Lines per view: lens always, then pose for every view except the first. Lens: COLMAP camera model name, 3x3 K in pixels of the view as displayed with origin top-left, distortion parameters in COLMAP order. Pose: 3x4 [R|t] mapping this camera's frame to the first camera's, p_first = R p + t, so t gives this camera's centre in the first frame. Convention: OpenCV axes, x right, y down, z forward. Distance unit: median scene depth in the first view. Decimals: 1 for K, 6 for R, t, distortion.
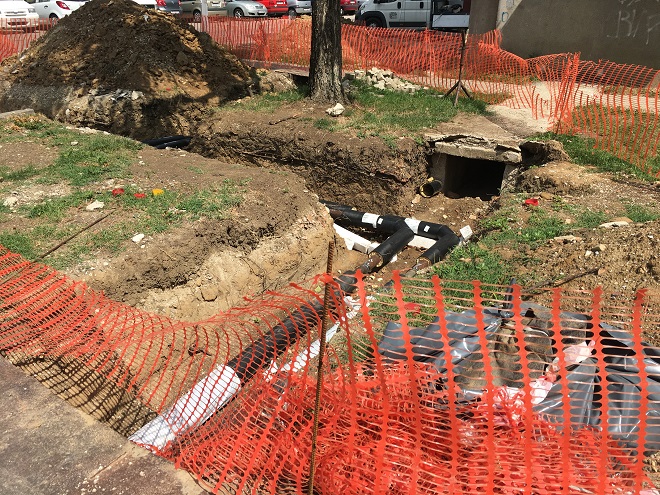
lens RADIAL K [[560.1, 0, 325.8], [0, 560.1, 246.9], [0, 0, 1]] dist [0.074151, -0.095790]
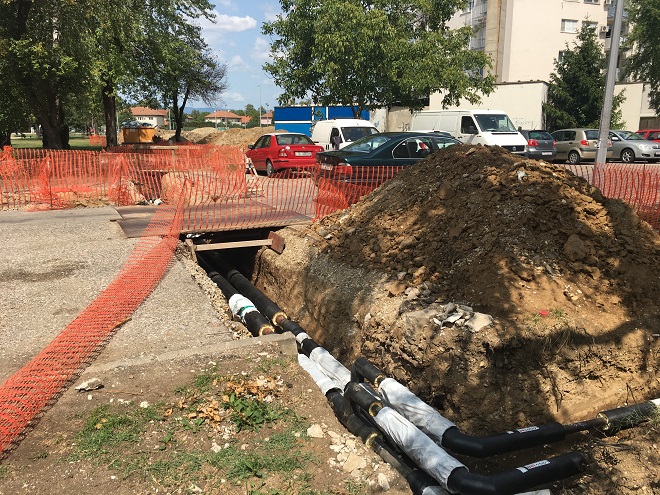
lens RADIAL K [[560.1, 0, 327.9], [0, 560.1, 242.4], [0, 0, 1]] dist [0.074151, -0.095790]
pose [[0.829088, 0.104247, -0.549314, -0.211606], [-0.225012, 0.961603, -0.157125, -0.275731], [0.511842, 0.253873, 0.820711, 0.590365]]
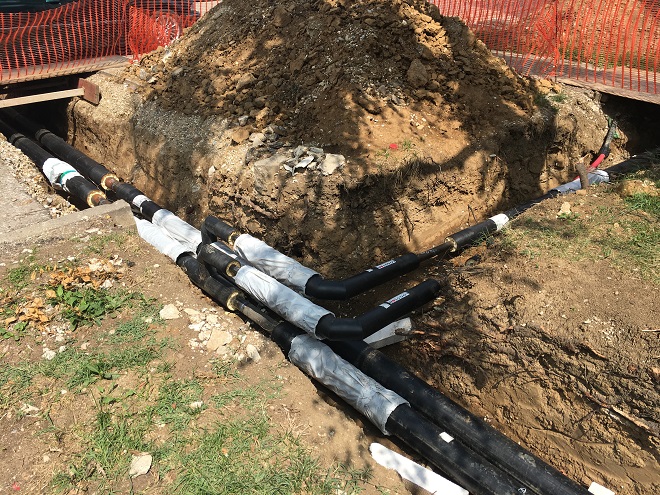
lens RADIAL K [[560.1, 0, 328.8], [0, 560.1, 245.1], [0, 0, 1]] dist [0.074151, -0.095790]
pose [[0.956122, 0.117689, -0.268291, -0.241720], [-0.100522, 0.991959, 0.076898, -0.287235], [0.275184, -0.046554, 0.960264, 0.642401]]
